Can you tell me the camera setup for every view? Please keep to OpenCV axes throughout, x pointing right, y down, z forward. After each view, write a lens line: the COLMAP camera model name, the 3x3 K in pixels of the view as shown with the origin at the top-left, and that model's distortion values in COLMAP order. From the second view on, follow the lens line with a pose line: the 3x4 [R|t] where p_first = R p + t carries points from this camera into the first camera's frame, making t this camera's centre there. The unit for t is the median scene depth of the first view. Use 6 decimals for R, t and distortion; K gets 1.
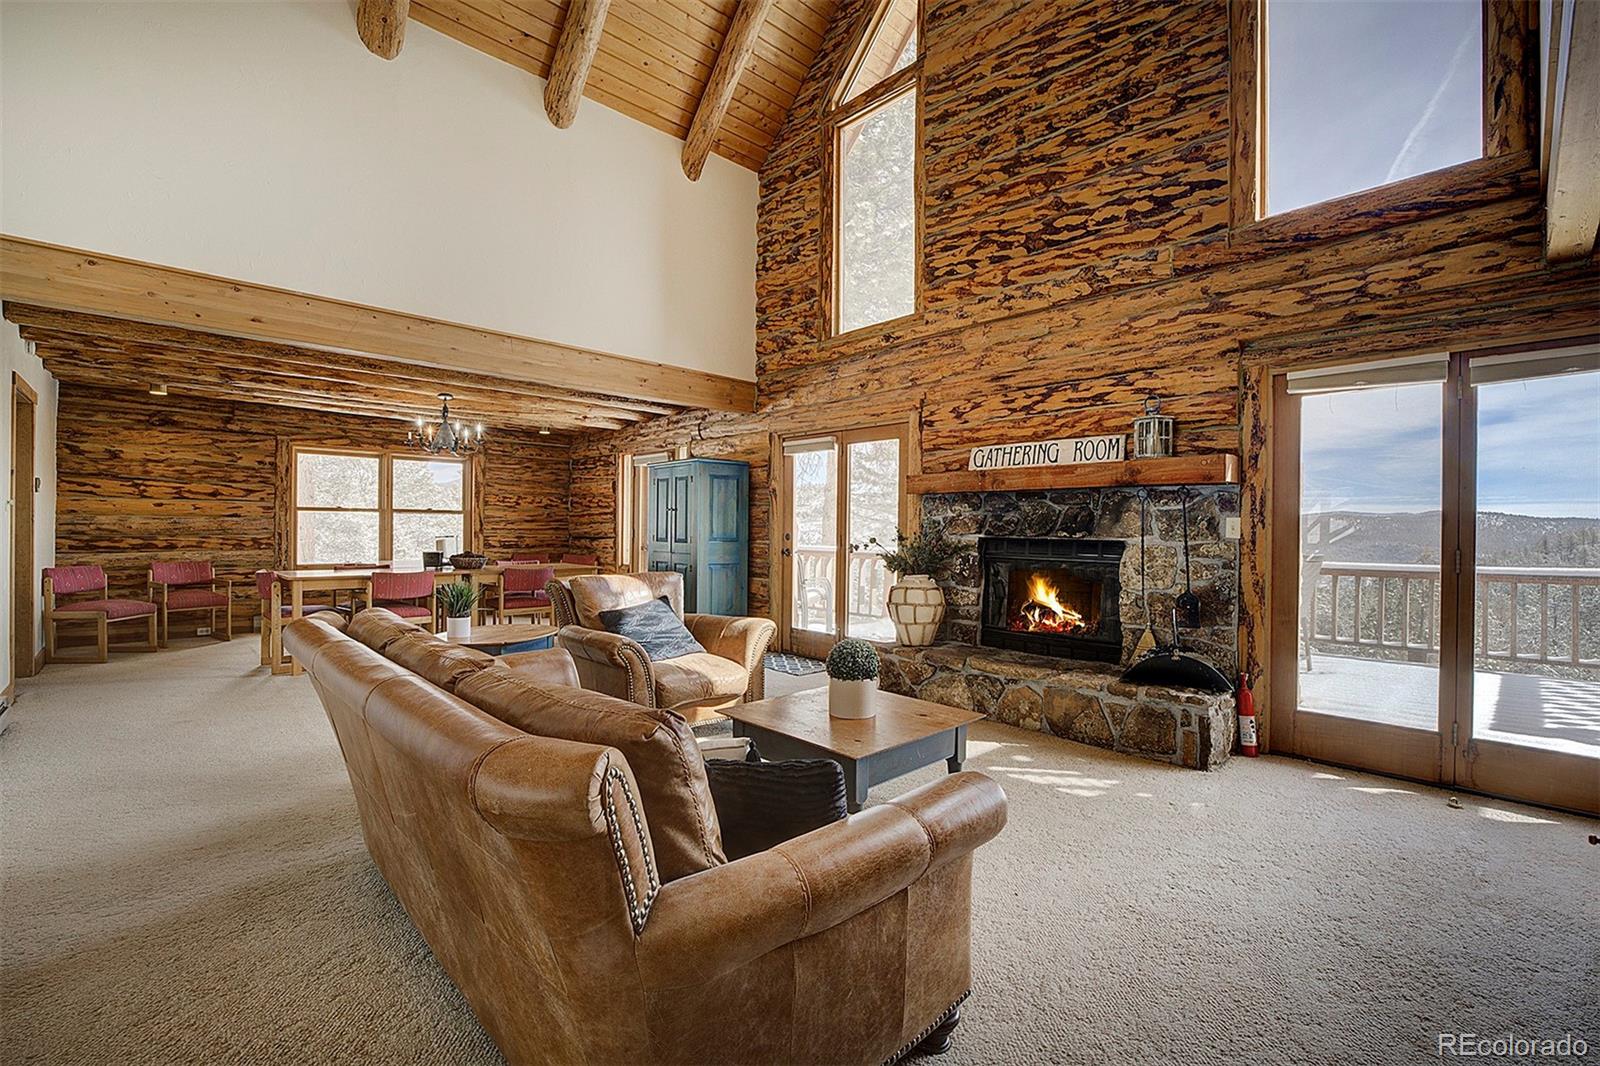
lens RADIAL K [[694.5, 0, 799.9], [0, 694.5, 530.9], [0, 0, 1]] dist [-0.027076, 0.001025]
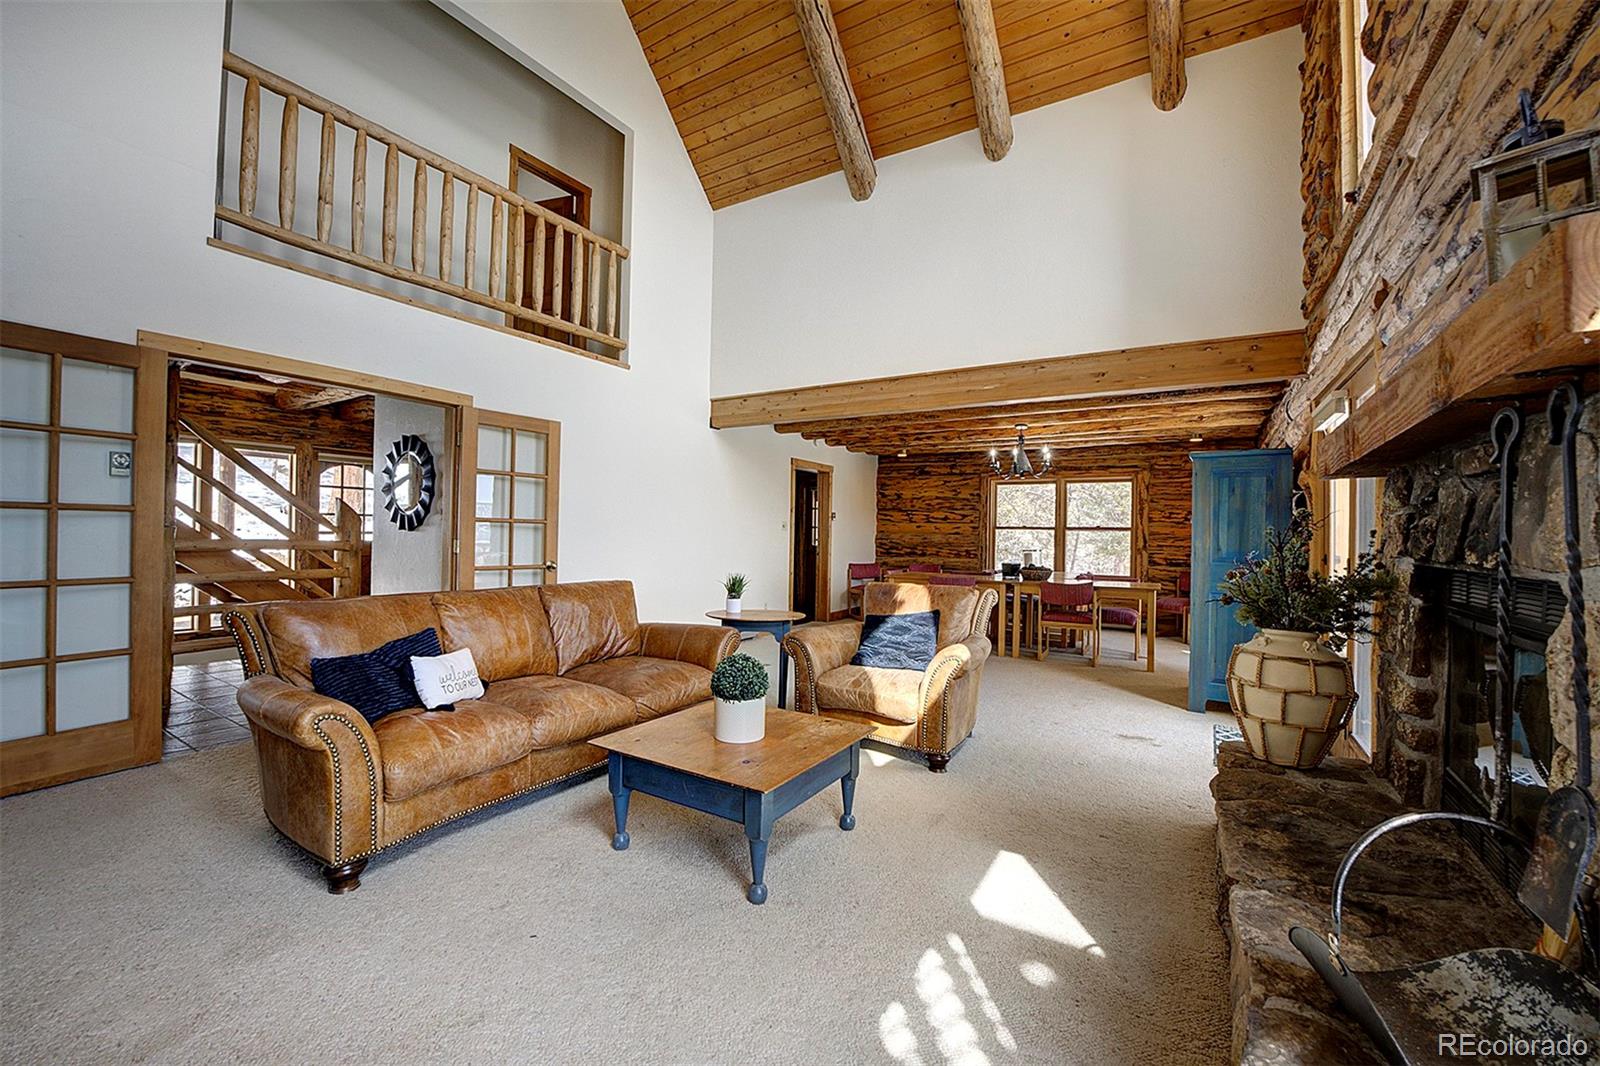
lens RADIAL K [[645.9, 0, 797.5], [0, 645.9, 534.1], [0, 0, 1]] dist [-0.027055, 0.002374]
pose [[0.240753, -0.007777, -0.970555, 0.422657], [-0.018950, 0.999740, -0.012712, 0.001973], [0.970401, 0.021453, 0.240543, 0.391339]]
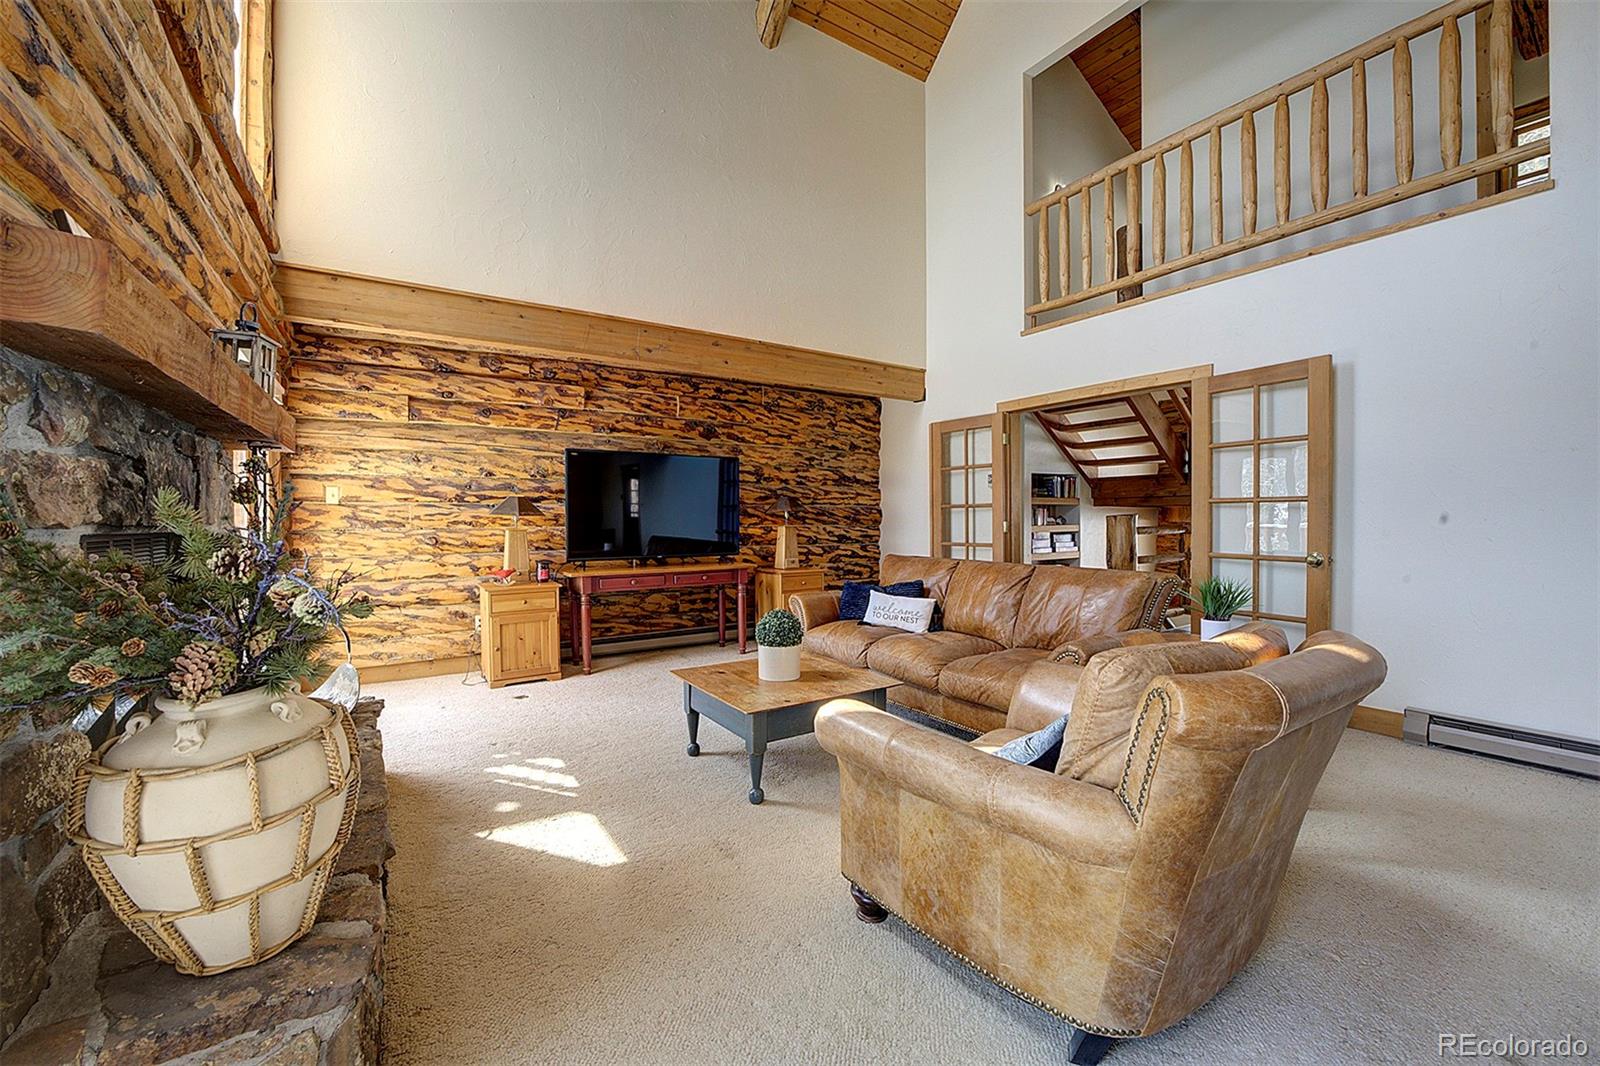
lens RADIAL K [[645.9, 0, 796.4], [0, 645.9, 534.9], [0, 0, 1]] dist [-0.027055, 0.002374]
pose [[-0.982175, -0.008234, 0.187786, -0.072163], [-0.003832, 0.999710, 0.023791, 0.003700], [-0.187928, 0.022647, -0.981922, 0.920792]]
